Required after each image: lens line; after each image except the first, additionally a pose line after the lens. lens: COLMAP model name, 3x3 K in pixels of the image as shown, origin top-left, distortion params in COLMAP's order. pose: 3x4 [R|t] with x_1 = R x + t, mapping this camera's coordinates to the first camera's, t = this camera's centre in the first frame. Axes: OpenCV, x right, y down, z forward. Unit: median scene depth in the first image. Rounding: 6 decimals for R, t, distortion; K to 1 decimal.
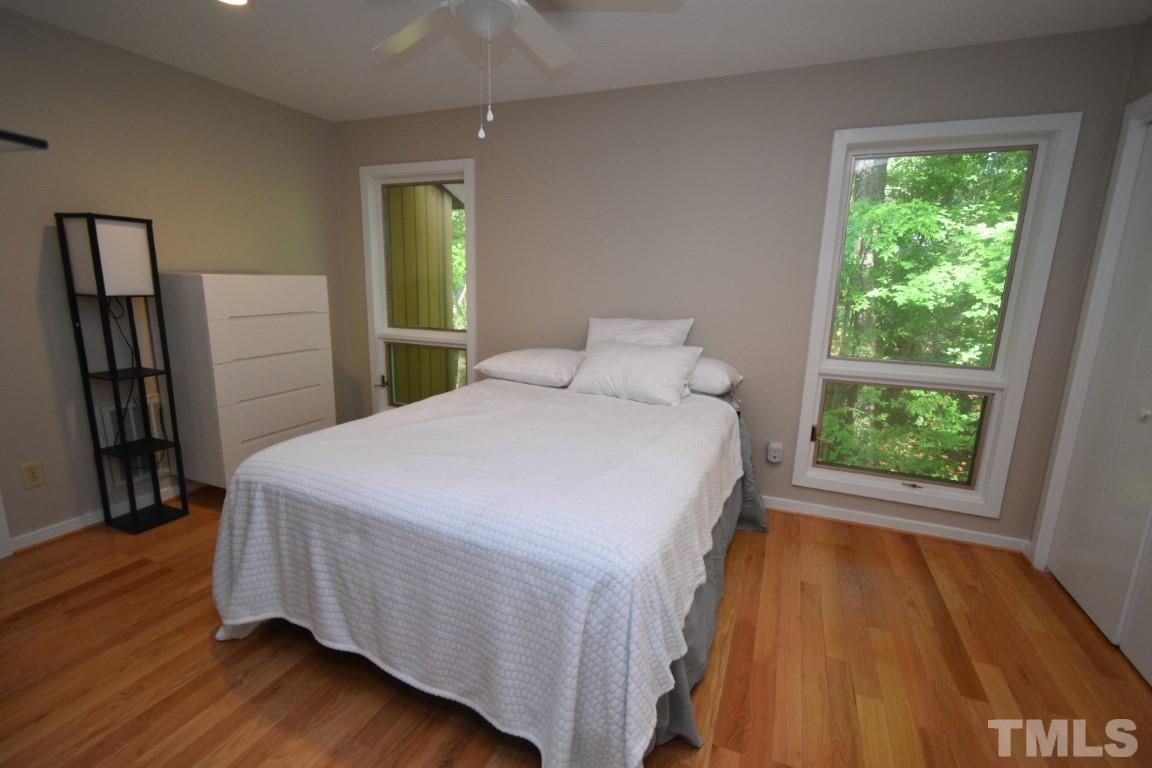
lens RADIAL K [[515.7, 0, 571.7], [0, 515.7, 380.0], [0, 0, 1]] dist [0.005043, -0.002406]
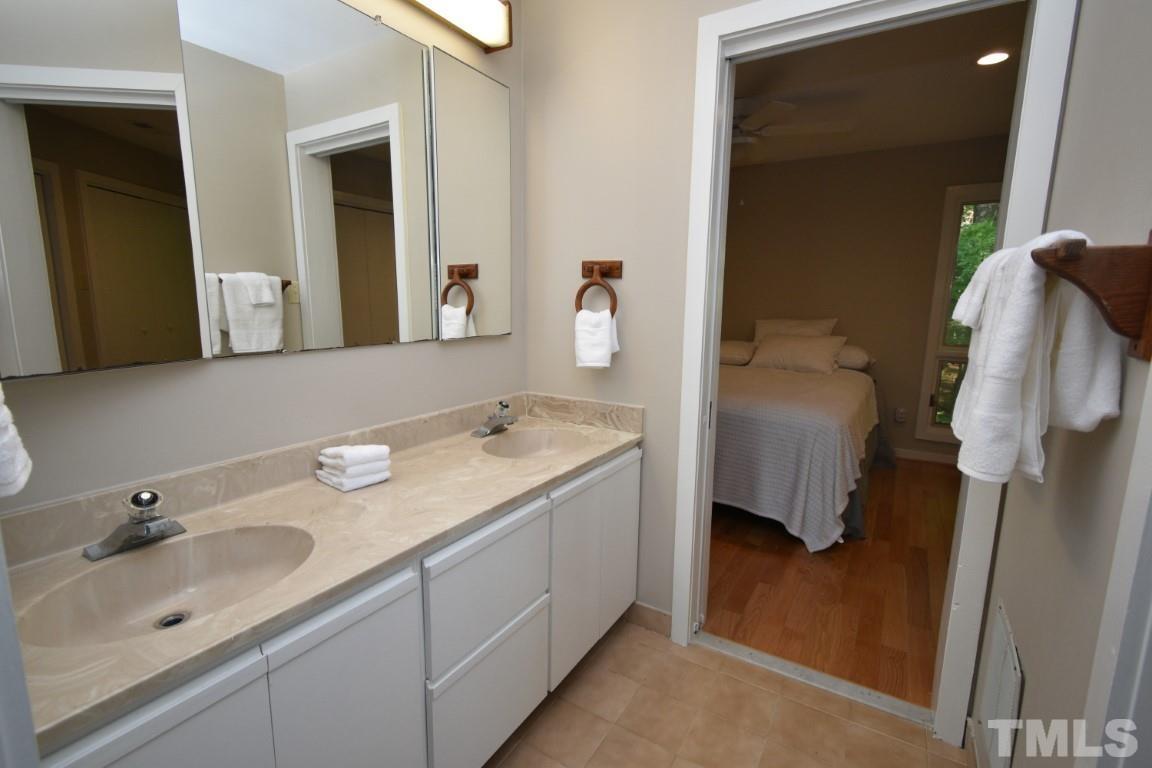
lens RADIAL K [[515.7, 0, 576.2], [0, 515.7, 382.8], [0, 0, 1]] dist [0.005043, -0.002406]
pose [[0.986644, 0.015168, -0.162182, -0.257035], [-0.021801, 0.998994, -0.039198, 0.138846], [0.161424, 0.042210, 0.985982, -0.538075]]
